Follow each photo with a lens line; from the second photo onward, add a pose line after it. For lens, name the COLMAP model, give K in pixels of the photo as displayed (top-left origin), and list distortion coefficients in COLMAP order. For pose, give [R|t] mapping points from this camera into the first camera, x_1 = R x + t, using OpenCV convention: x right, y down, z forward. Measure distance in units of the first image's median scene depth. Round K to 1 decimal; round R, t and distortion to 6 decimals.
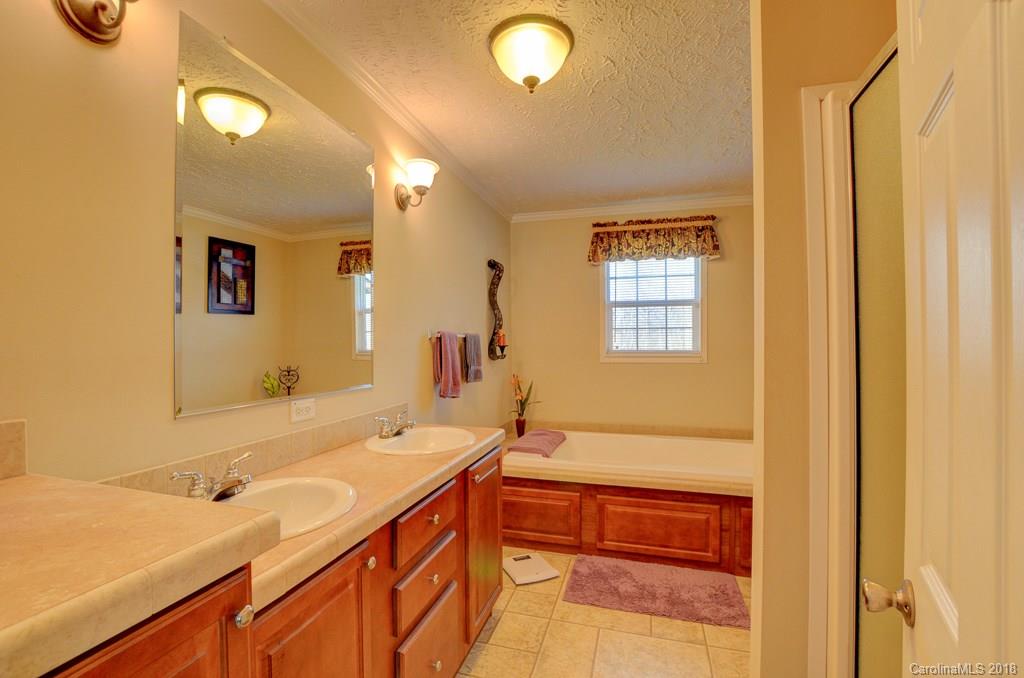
lens RADIAL K [[462.4, 0, 504.3], [0, 462.4, 342.7], [0, 0, 1]] dist [-0.035106, 0.005700]
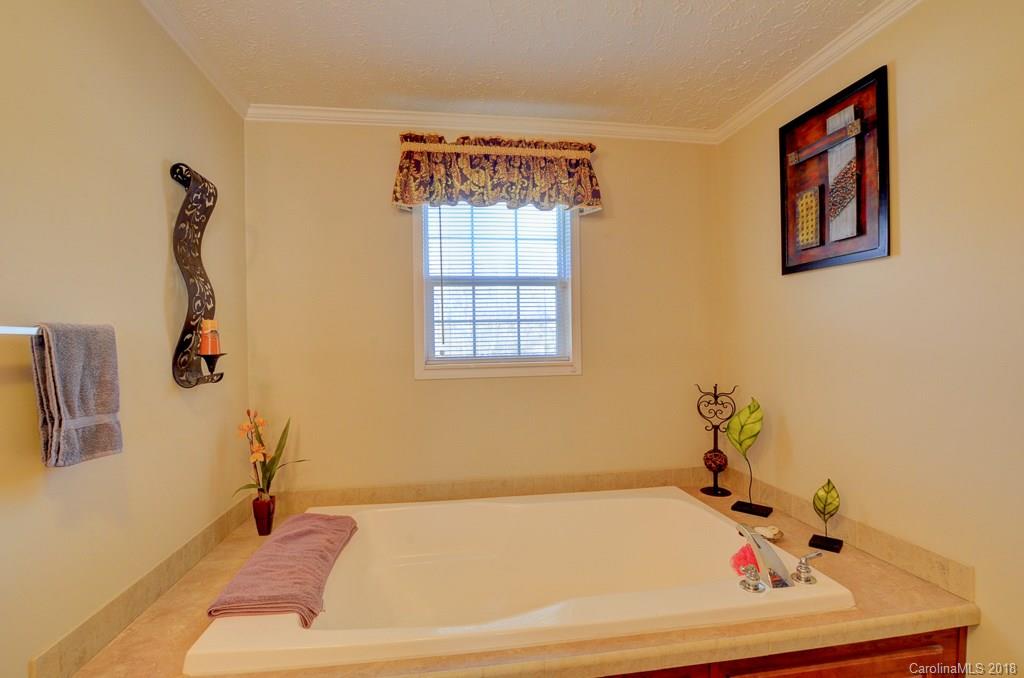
lens RADIAL K [[462.4, 0, 504.3], [0, 462.4, 342.7], [0, 0, 1]] dist [-0.035106, 0.005700]
pose [[0.905795, -0.012108, 0.423543, 0.066193], [0.013605, 0.999907, -0.000510, -0.001321], [-0.423497, 0.006224, 0.905876, 0.448123]]
